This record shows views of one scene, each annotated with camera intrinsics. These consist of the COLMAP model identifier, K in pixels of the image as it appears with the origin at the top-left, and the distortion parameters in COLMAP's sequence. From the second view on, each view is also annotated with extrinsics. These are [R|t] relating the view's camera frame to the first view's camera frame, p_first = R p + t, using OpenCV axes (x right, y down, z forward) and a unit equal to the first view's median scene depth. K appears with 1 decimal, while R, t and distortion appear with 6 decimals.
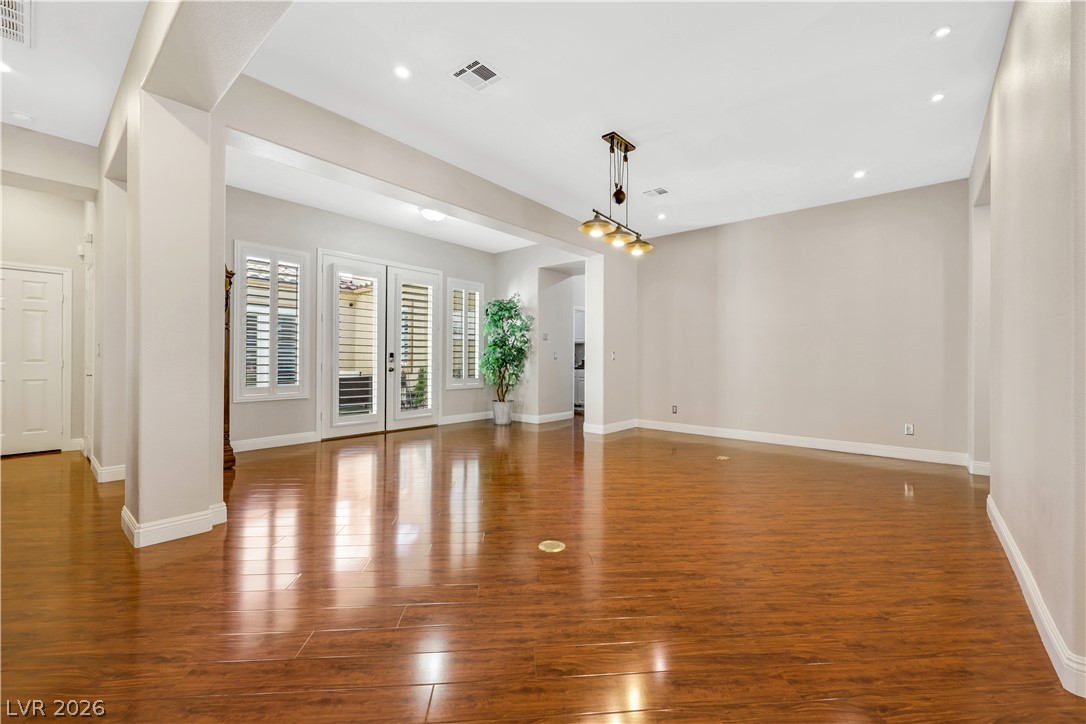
lens RADIAL K [[442.5, 0, 543.0], [0, 442.5, 362.0], [0, 0, 1]] dist [-0.002163, -0.000453]
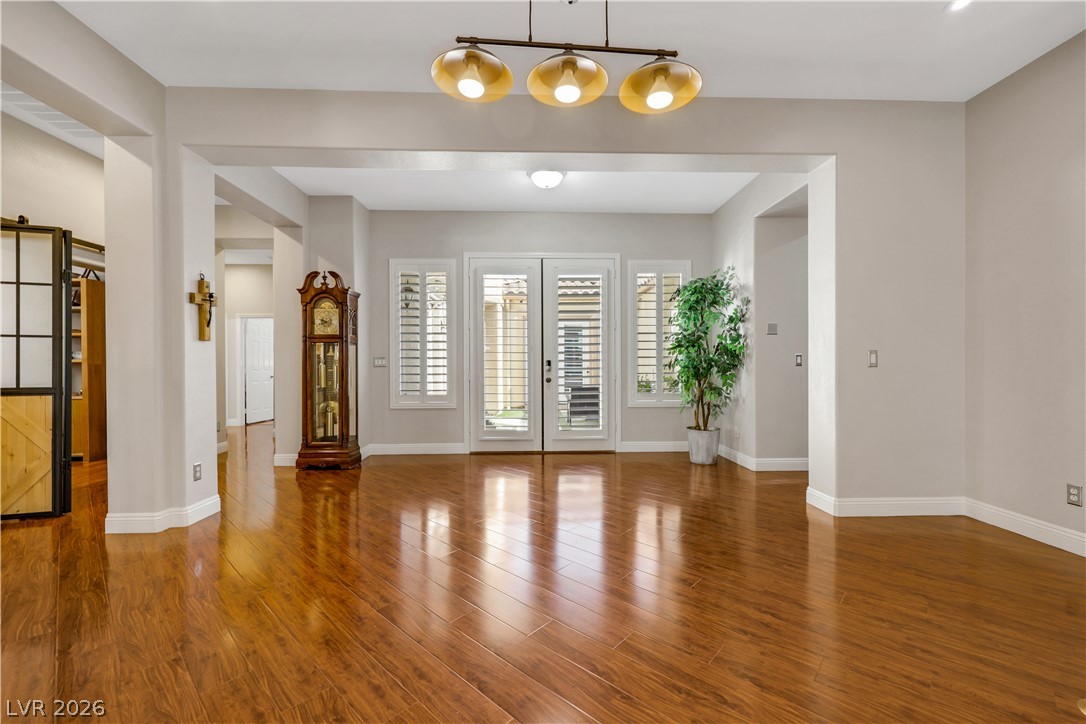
lens RADIAL K [[445.7, 0, 546.1], [0, 445.7, 371.6], [0, 0, 1]] dist [-0.000363, -0.000035]
pose [[0.677466, 0.000002, -0.735554, 0.258803], [0.001899, 0.999997, 0.001752, -0.000582], [0.735551, -0.002584, 0.677464, 0.380501]]
